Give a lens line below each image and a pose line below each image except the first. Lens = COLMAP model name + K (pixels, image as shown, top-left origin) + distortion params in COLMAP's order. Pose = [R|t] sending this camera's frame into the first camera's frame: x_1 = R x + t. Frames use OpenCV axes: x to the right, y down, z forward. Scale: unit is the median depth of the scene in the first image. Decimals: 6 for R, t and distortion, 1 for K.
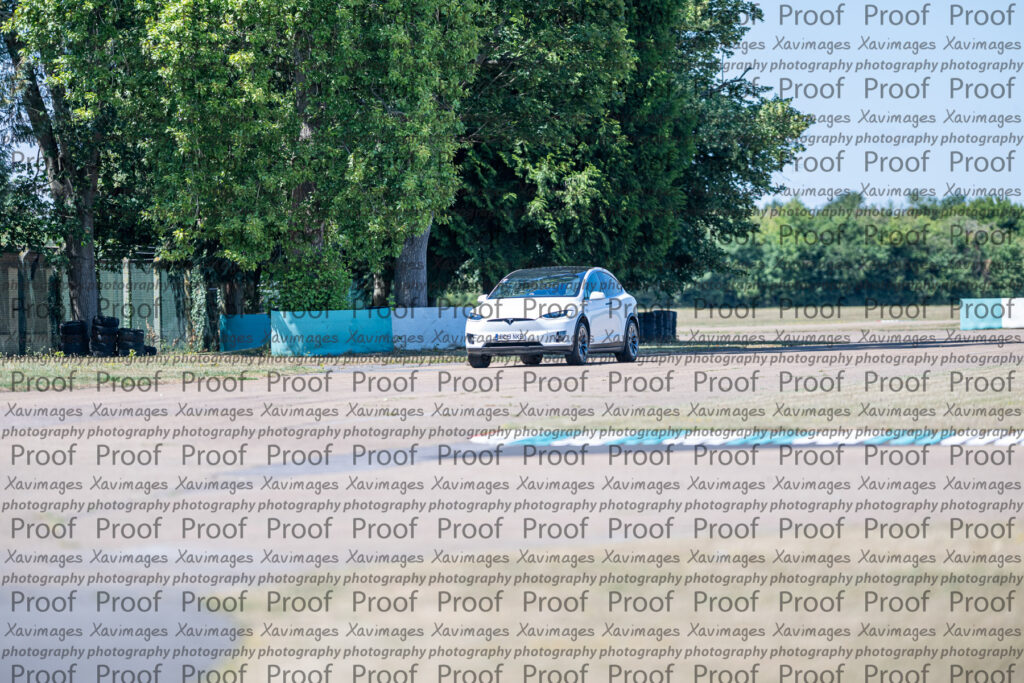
lens RADIAL K [[6306.9, 0, 507.7], [0, 6306.9, 334.0], [0, 0, 1]] dist [0.058886, 0.000000]
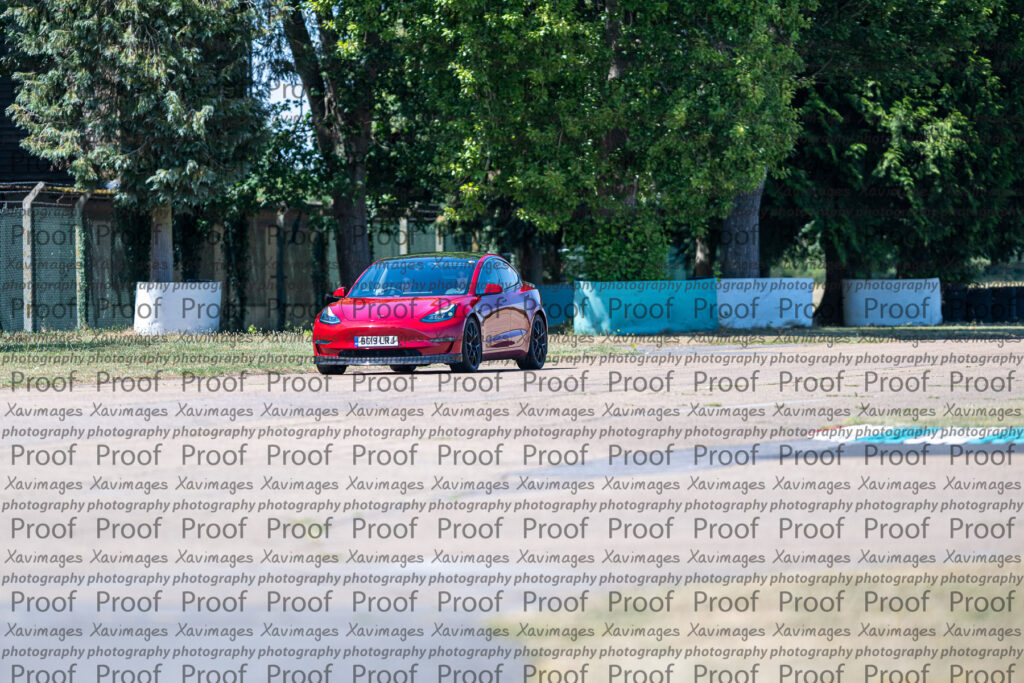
lens RADIAL K [[6338.5, 0, 502.1], [0, 6338.5, 340.1], [0, 0, 1]] dist [0.123958, 0.000000]
pose [[0.999090, 0.008536, -0.041799, -0.011602], [-0.008488, 0.999963, 0.001334, 0.003248], [0.041809, -0.000978, 0.999125, 0.149589]]
